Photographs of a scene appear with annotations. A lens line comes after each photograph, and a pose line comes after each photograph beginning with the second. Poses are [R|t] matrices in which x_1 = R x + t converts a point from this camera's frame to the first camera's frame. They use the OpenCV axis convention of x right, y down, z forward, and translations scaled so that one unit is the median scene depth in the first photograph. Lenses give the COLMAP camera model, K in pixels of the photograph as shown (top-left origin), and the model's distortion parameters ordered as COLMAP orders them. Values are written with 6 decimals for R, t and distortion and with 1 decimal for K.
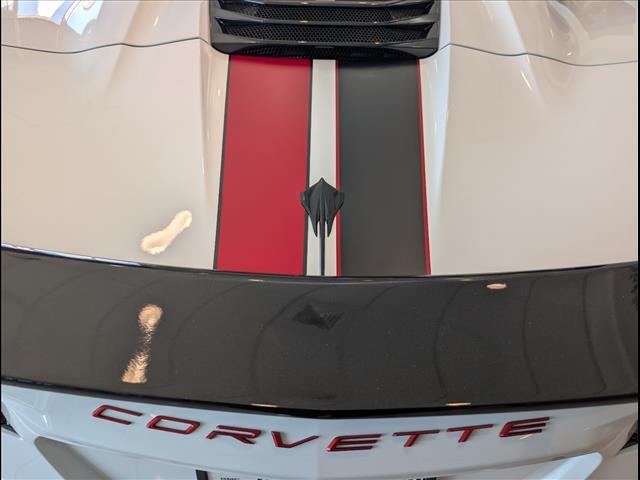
lens RADIAL K [[453.2, 0, 317.9], [0, 453.2, 242.4], [0, 0, 1]] dist [-0.002502, -0.007595]
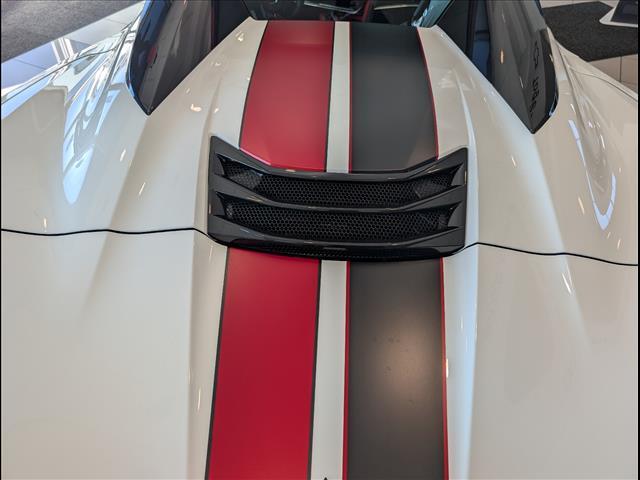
lens RADIAL K [[453.2, 0, 322.0], [0, 453.2, 237.8], [0, 0, 1]] dist [-0.002502, -0.007595]
pose [[0.999552, 0.028673, -0.008590, -0.004041], [-0.028736, 0.999561, -0.007201, -0.429555], [0.008380, 0.007445, 0.999937, 0.115915]]
